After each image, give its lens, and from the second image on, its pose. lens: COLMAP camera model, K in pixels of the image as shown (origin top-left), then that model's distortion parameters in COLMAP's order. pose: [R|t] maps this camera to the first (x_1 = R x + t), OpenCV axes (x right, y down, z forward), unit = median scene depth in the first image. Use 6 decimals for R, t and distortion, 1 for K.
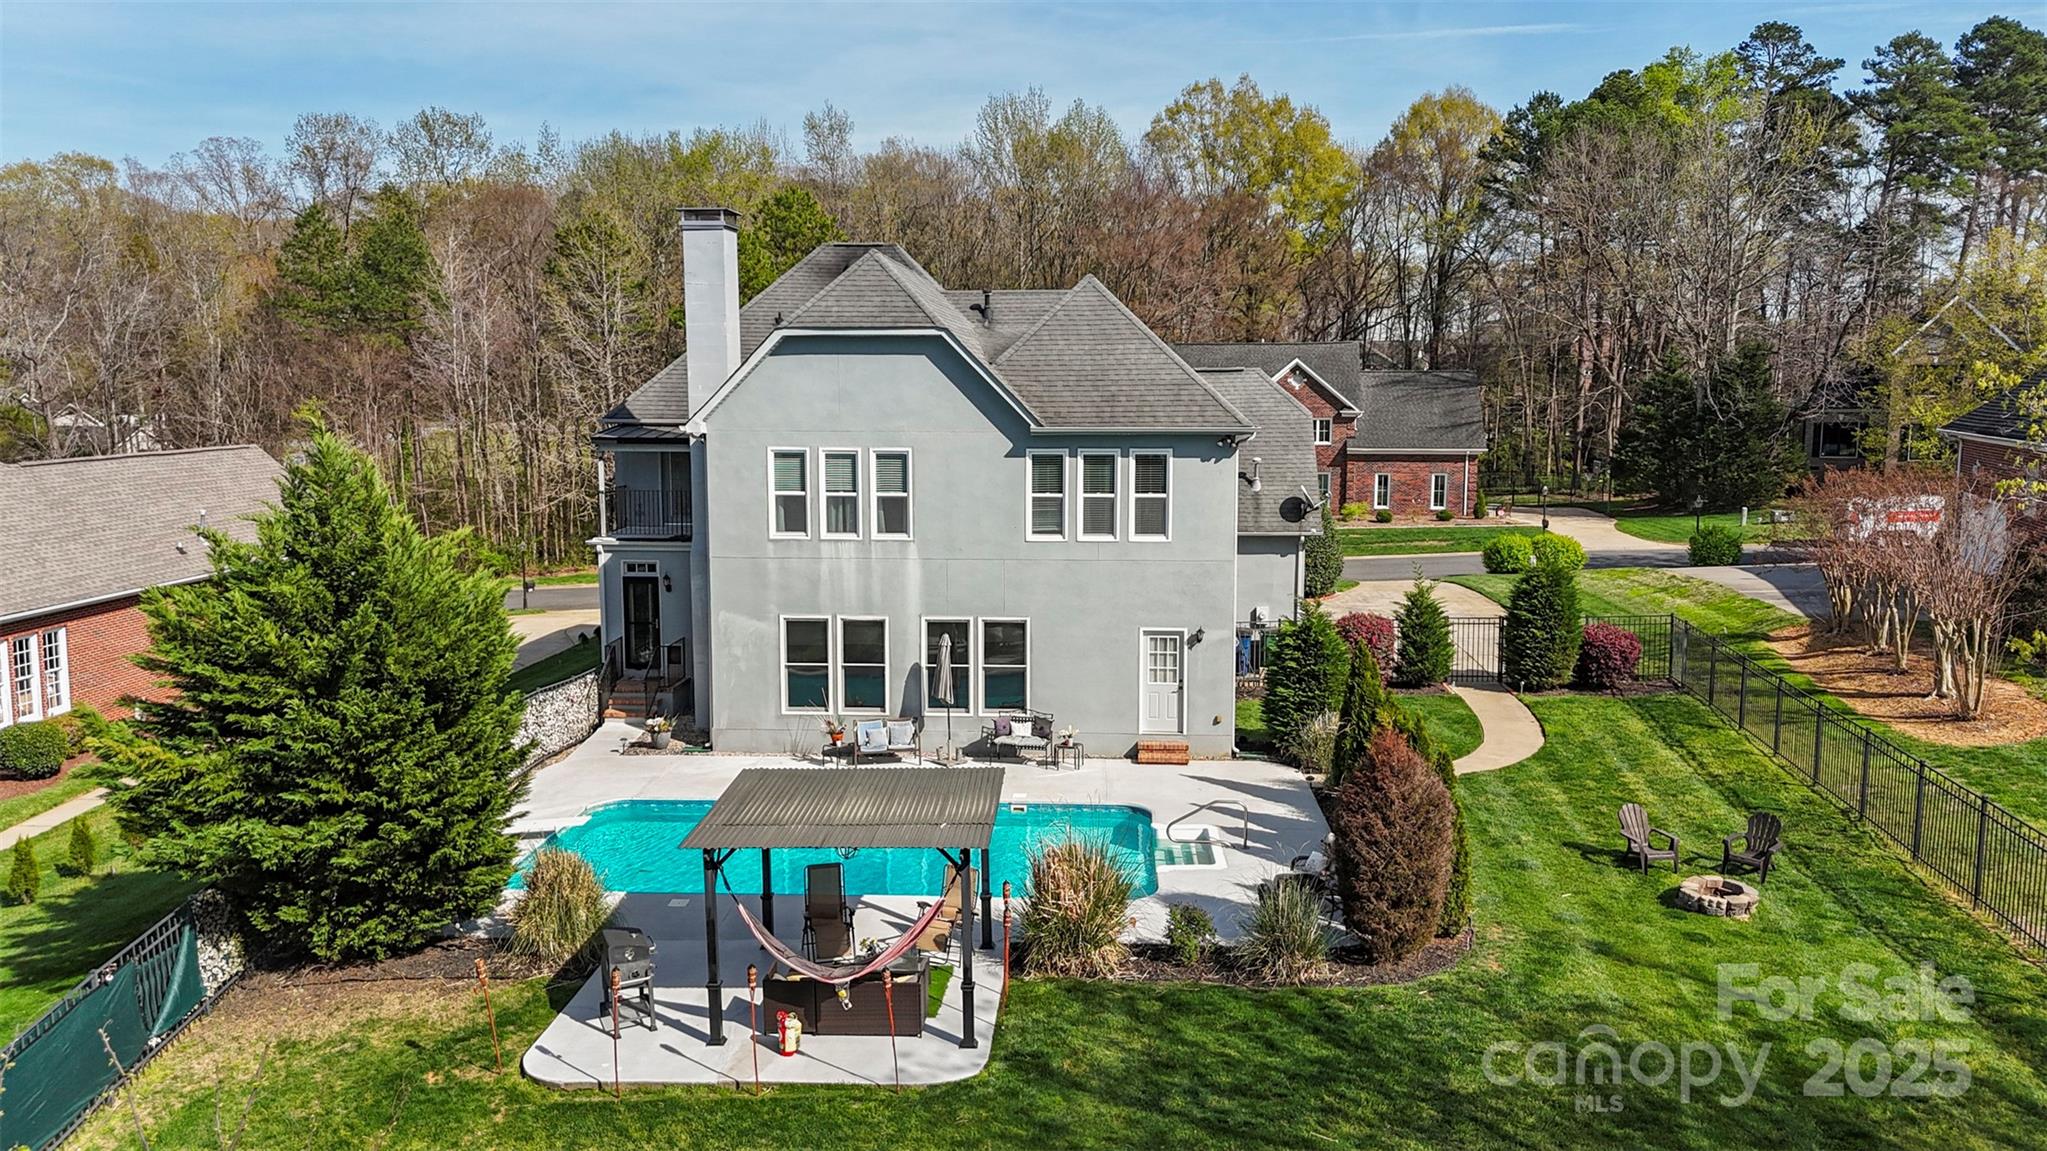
lens RADIAL K [[1496.2, 0, 1023.5], [0, 1496.2, 575.5], [0, 0, 1]] dist [0.122590, -0.161852]
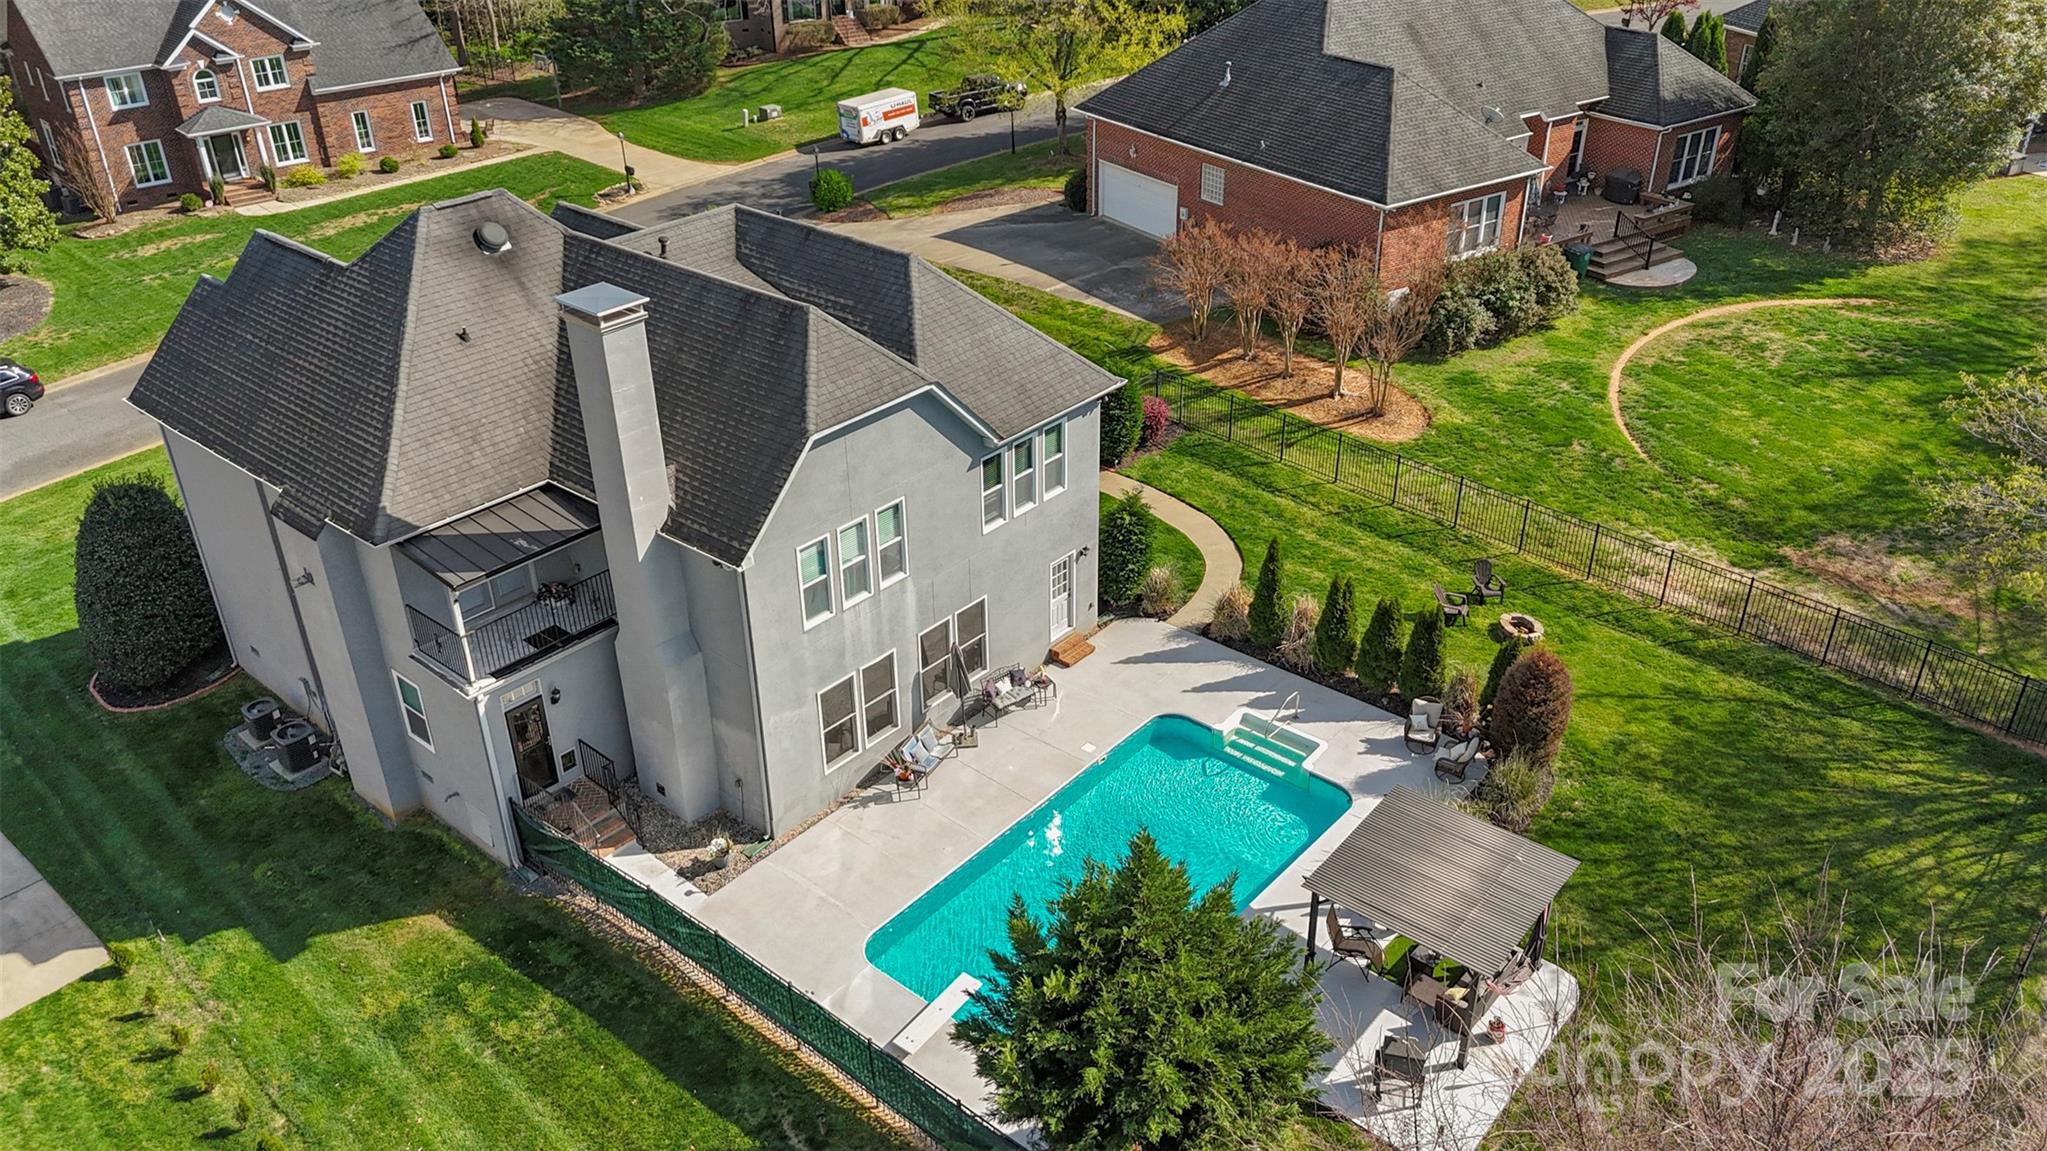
lens RADIAL K [[1496.2, 0, 1023.5], [0, 1496.2, 575.5], [0, 0, 1]] dist [0.122590, -0.161852]
pose [[0.605821, -0.402911, 0.686035, -0.730373], [0.120734, 0.898856, 0.421284, -0.445815], [-0.786386, -0.172395, 0.593191, 0.319065]]
